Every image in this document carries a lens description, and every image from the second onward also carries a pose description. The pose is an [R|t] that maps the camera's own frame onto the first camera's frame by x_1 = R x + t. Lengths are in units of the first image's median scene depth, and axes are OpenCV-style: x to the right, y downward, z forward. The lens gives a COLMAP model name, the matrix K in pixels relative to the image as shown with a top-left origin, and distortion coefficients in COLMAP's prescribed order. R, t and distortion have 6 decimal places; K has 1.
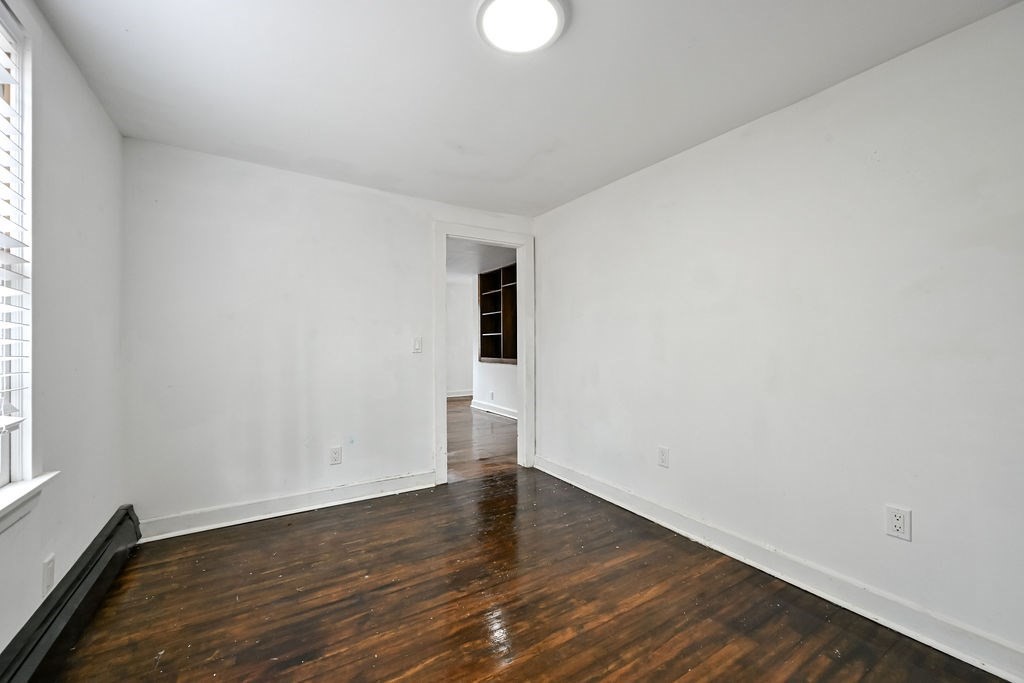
lens RADIAL K [[400.3, 0, 506.9], [0, 400.3, 341.1], [0, 0, 1]] dist [-0.000059, 0.000037]
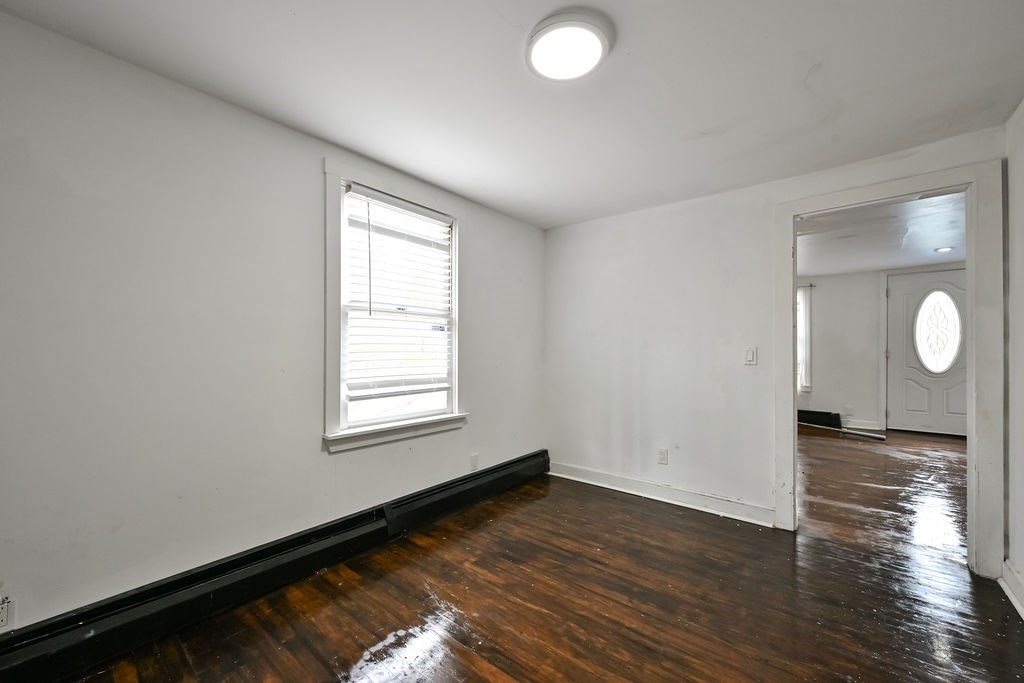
lens RADIAL K [[400.3, 0, 507.9], [0, 400.3, 349.0], [0, 0, 1]] dist [-0.000059, 0.000037]
pose [[0.323698, -0.004564, -0.946150, 0.581197], [0.005049, 0.999982, -0.003096, -0.007527], [0.946147, -0.003775, 0.323715, 0.299429]]
